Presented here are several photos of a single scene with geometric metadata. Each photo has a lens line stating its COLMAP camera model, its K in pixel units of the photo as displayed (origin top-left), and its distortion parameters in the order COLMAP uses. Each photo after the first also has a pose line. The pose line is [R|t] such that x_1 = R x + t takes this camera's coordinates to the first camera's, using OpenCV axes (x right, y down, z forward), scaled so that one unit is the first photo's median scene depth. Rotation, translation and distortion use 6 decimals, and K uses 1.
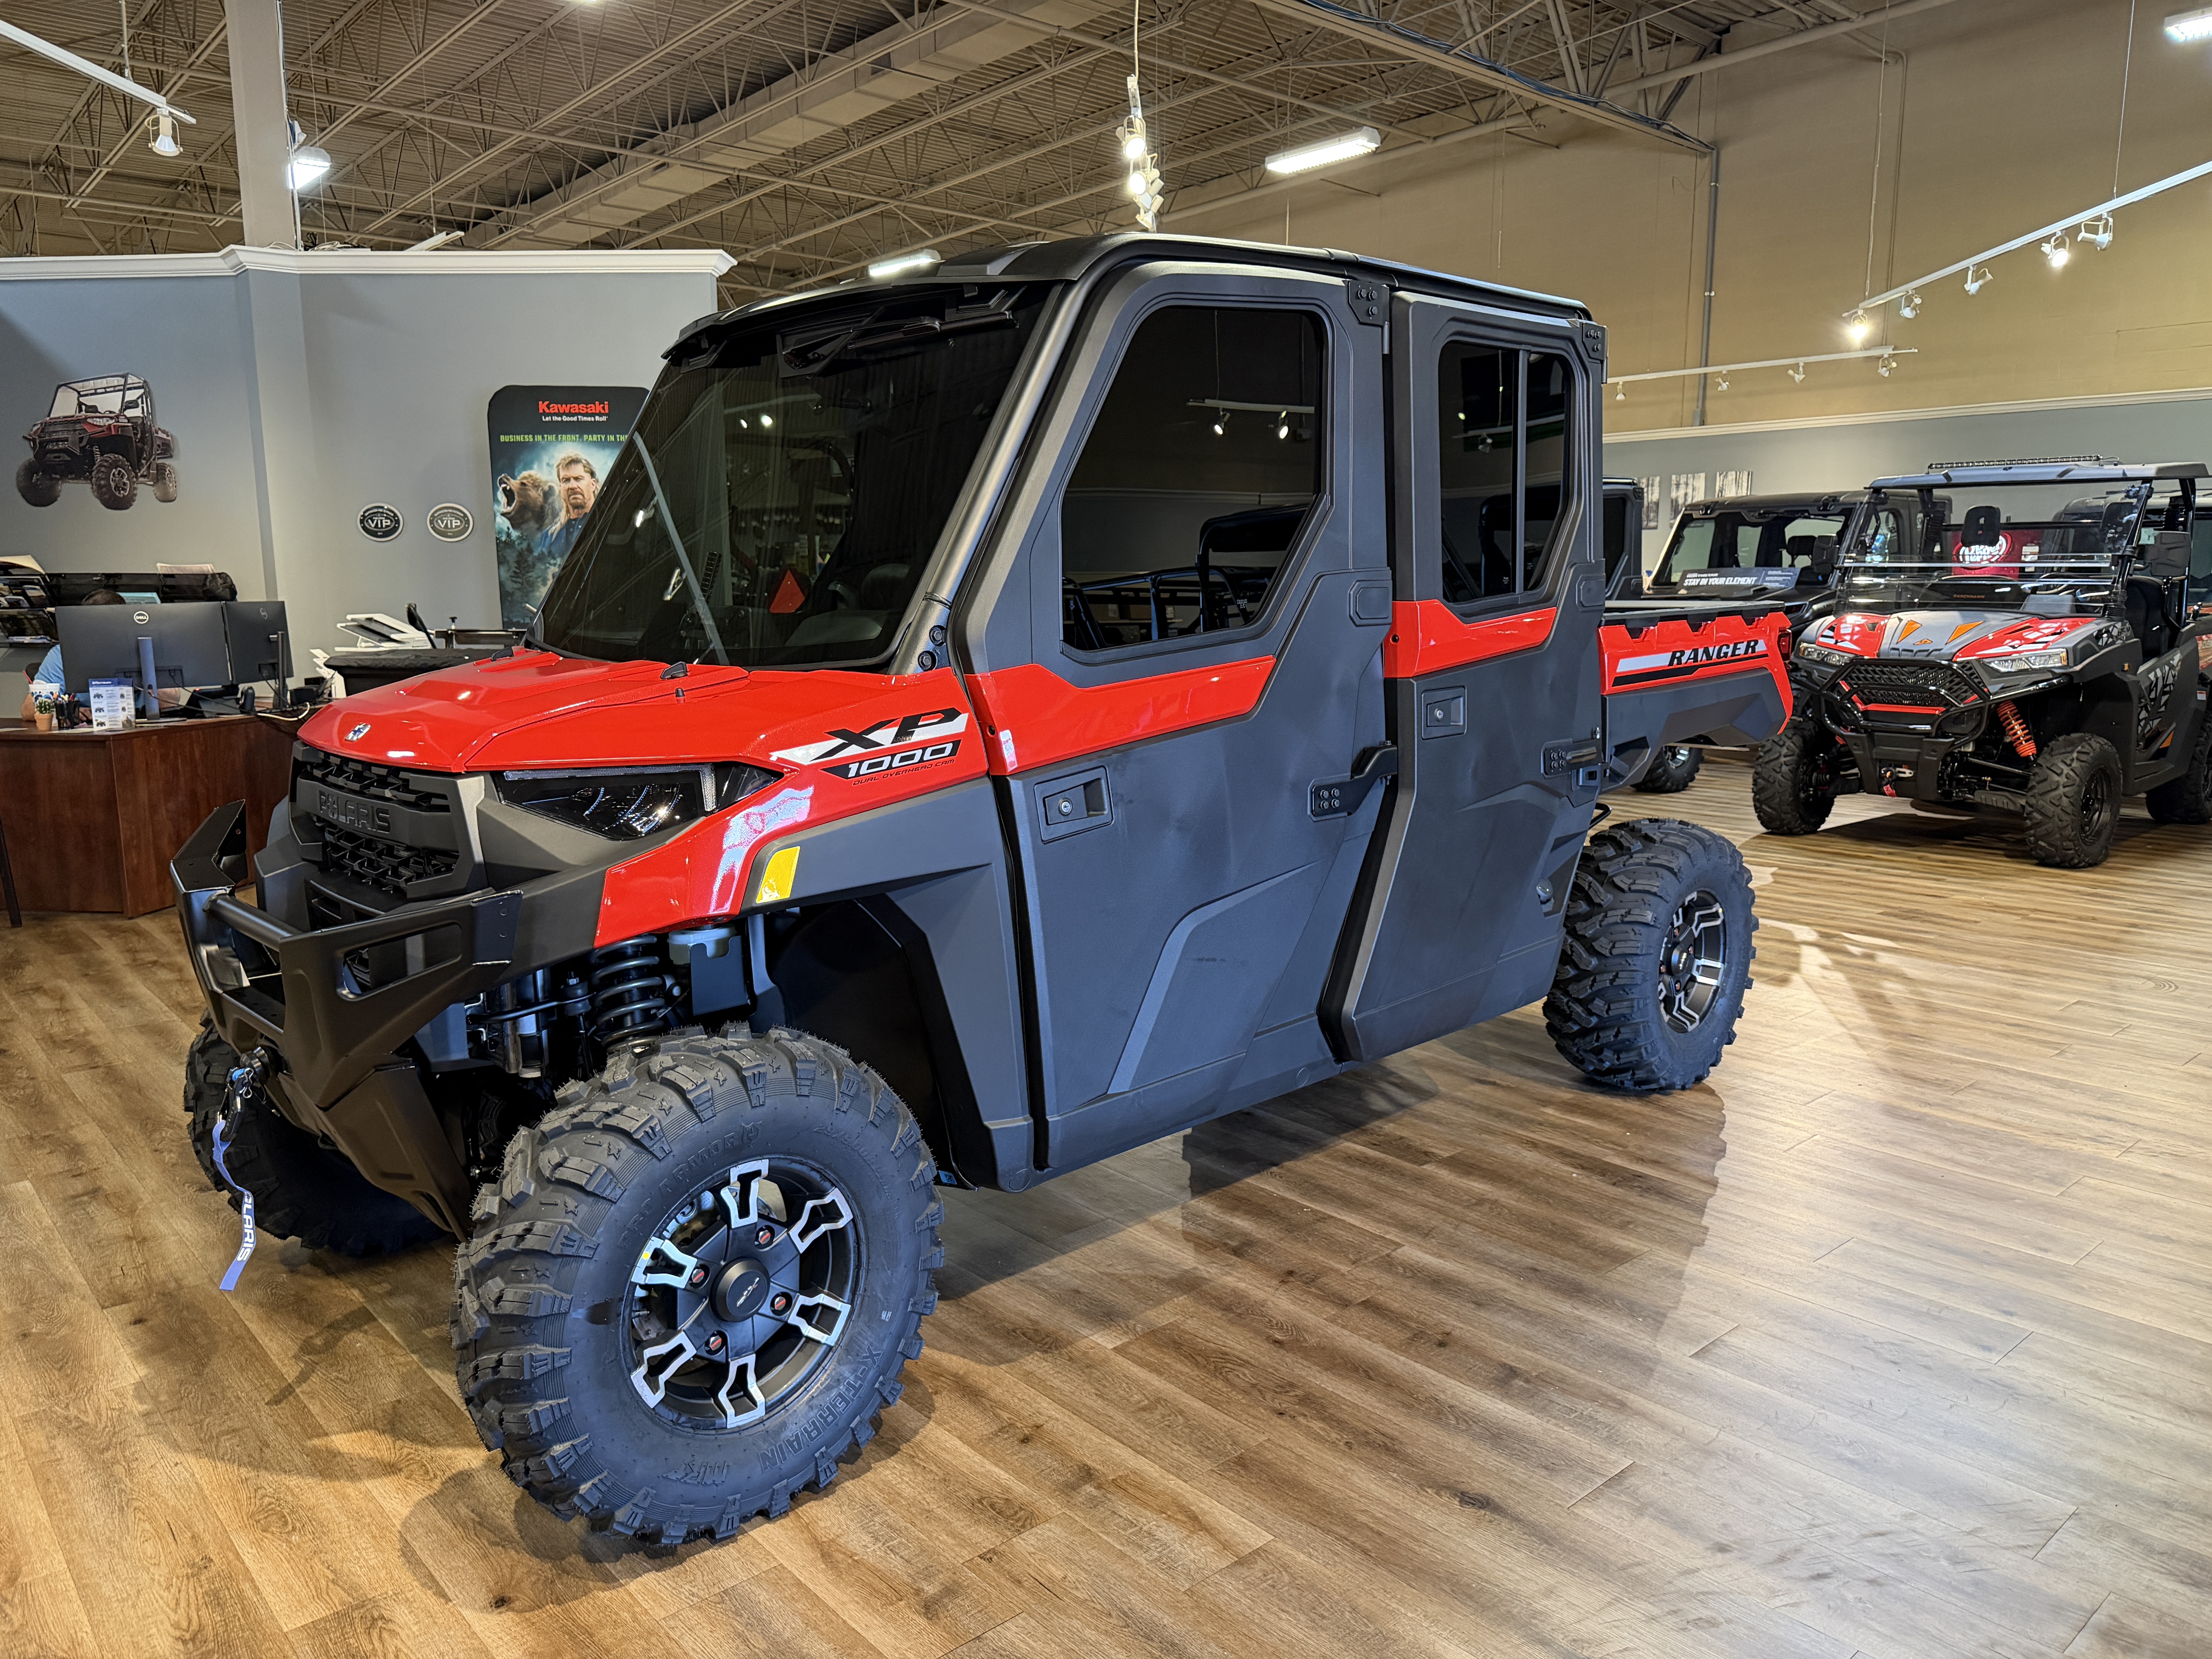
lens RADIAL K [[1560.2, 0, 1106.0], [0, 1560.2, 829.5], [0, 0, 1]] dist [0.040870, -0.041524]
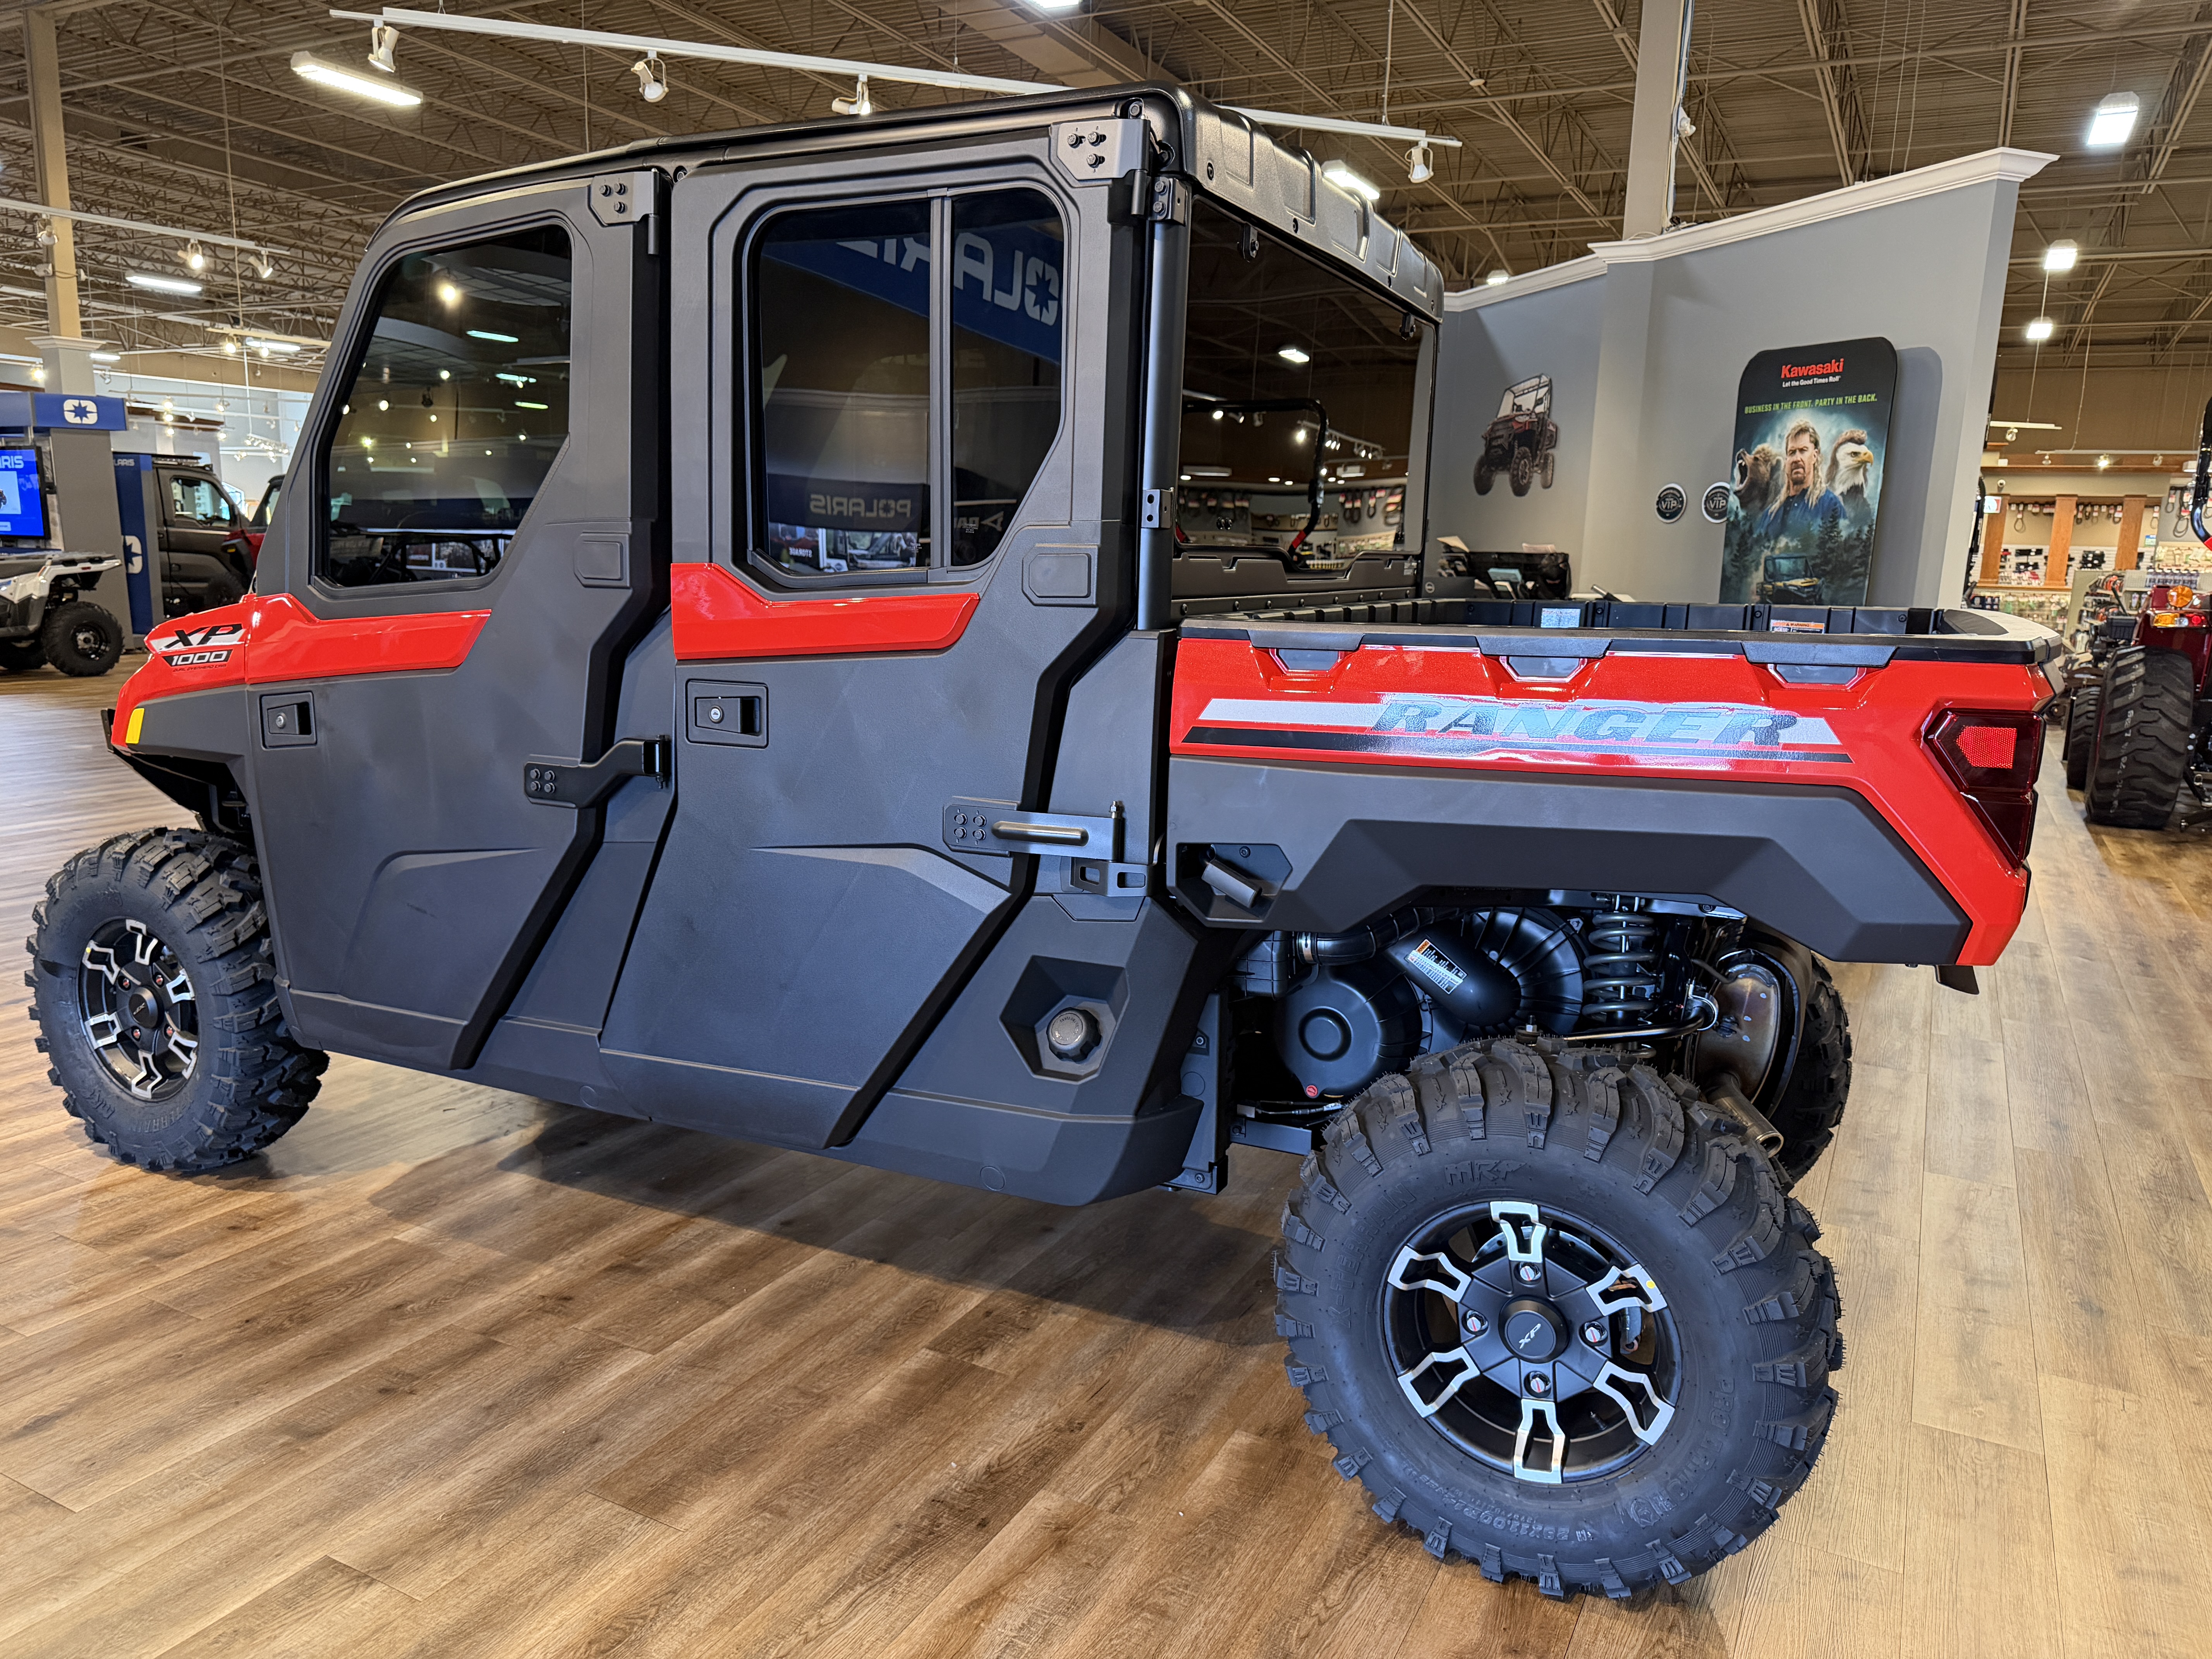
lens RADIAL K [[1583.9, 0, 1106.0], [0, 1583.9, 829.5], [0, 0, 1]] dist [0.017945, -0.027978]
pose [[0.350485, 0.178675, -0.919367, 0.836239], [-0.178211, 0.976422, 0.121825, -0.122471], [0.919457, 0.121144, 0.374063, 0.740985]]
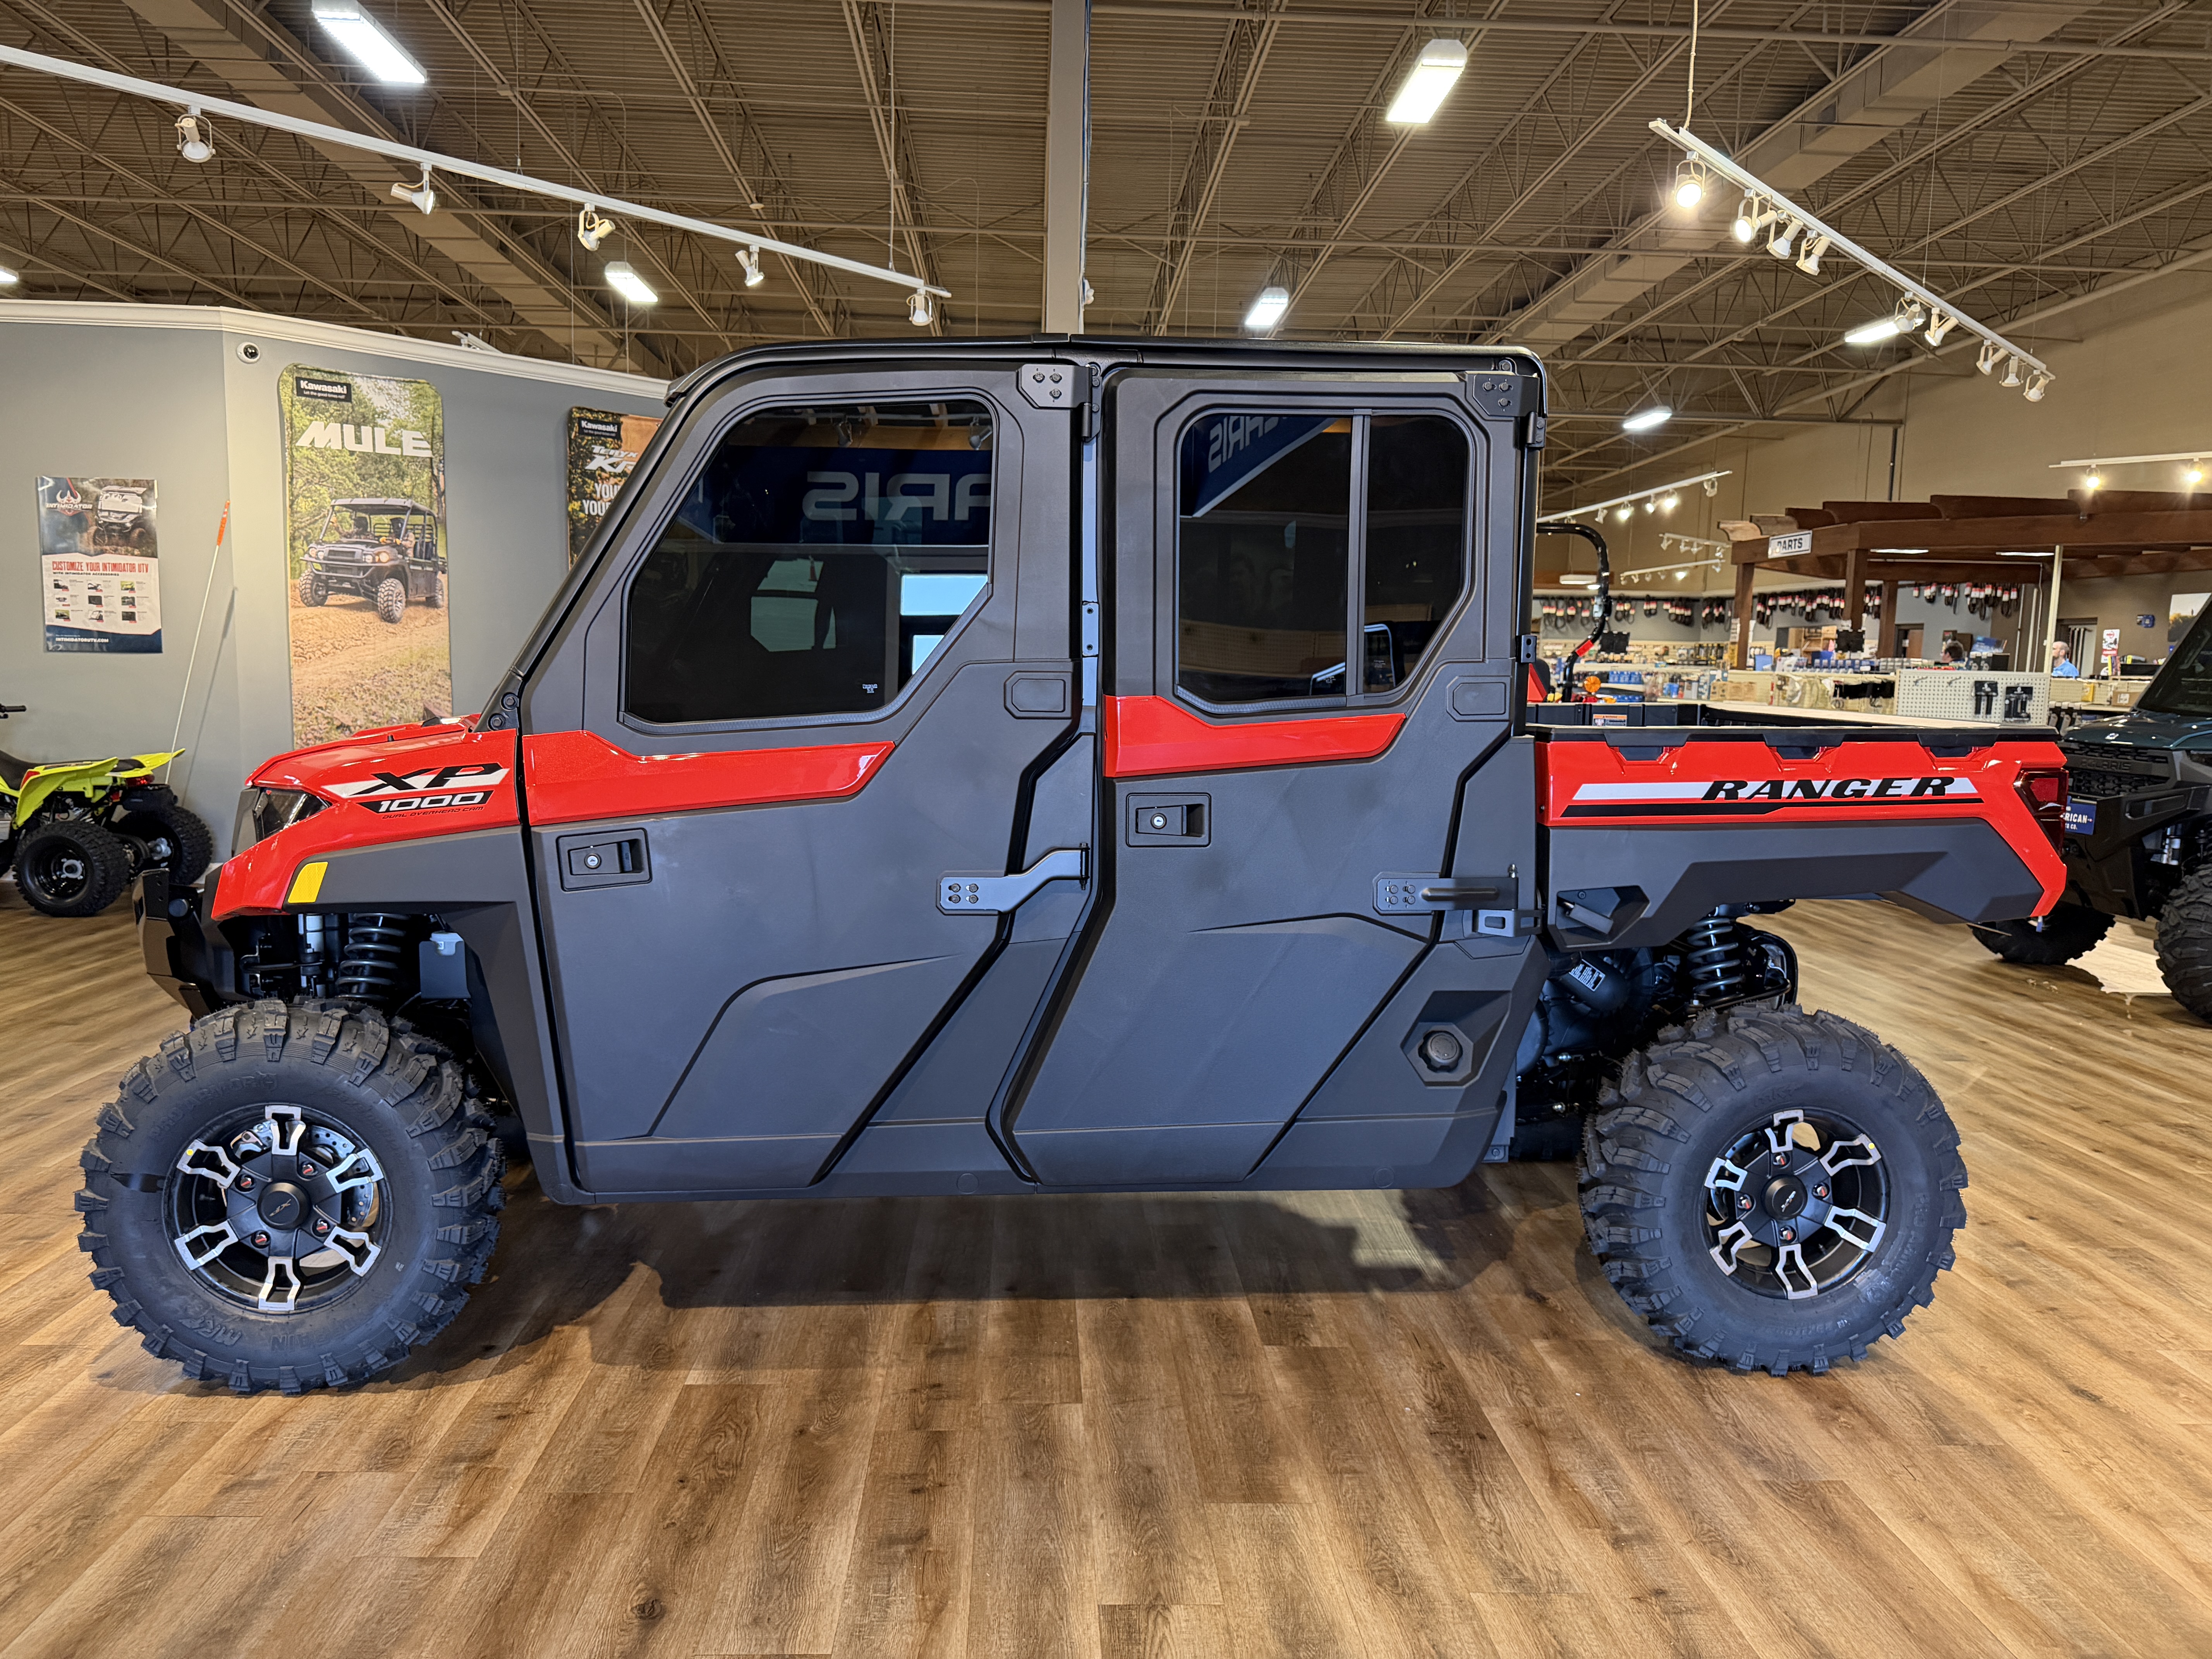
lens RADIAL K [[1577.1, 0, 1105.7], [0, 1577.1, 818.3], [0, 0, 1]] dist [0.009004, -0.010178]
pose [[0.777464, 0.086662, -0.622928, 0.626498], [-0.125072, 0.991983, -0.018094, -0.045801], [0.616366, 0.091978, 0.782070, 0.226179]]
